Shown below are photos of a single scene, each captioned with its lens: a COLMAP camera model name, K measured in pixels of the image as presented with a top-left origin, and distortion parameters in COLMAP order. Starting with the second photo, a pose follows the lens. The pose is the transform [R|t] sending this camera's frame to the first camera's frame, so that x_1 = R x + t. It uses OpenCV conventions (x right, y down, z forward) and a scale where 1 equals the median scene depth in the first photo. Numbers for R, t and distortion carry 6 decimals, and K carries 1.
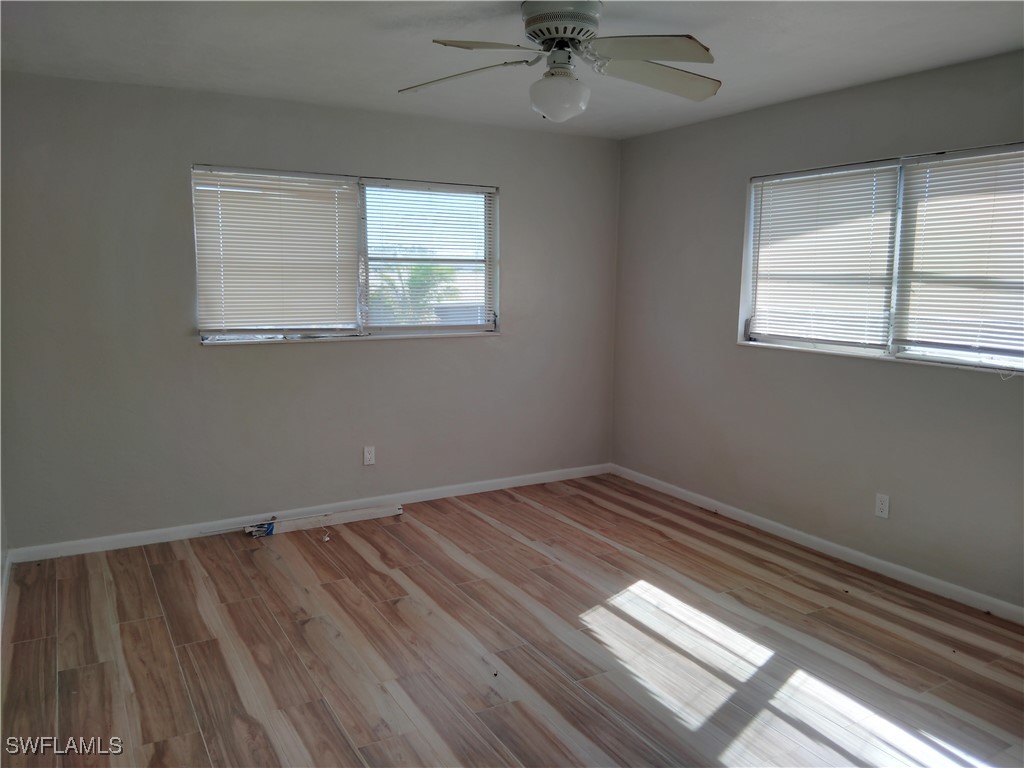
lens RADIAL K [[766.3, 0, 512.0], [0, 766.3, 384.0], [0, 0, 1]] dist [0.003944, -0.009538]
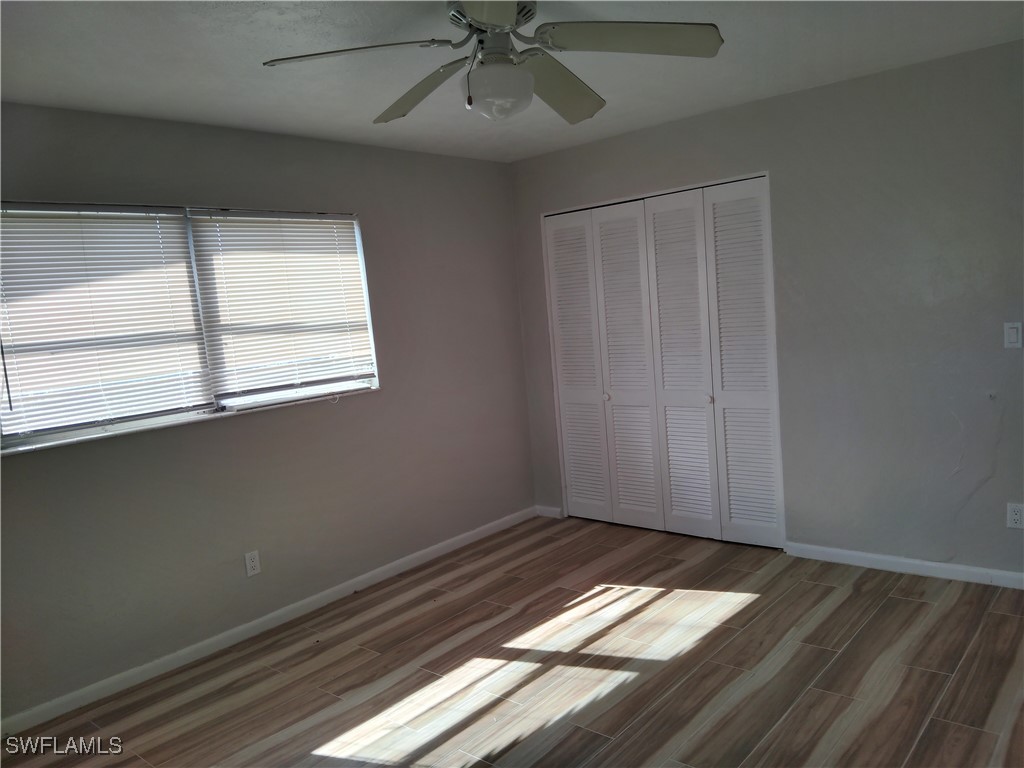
lens RADIAL K [[766.3, 0, 512.0], [0, 766.3, 384.0], [0, 0, 1]] dist [0.003944, -0.009538]
pose [[-0.327574, -0.079461, 0.941478, -0.549609], [0.215313, 0.963960, 0.156273, -0.148887], [-0.919965, 0.253903, -0.298659, 0.986935]]
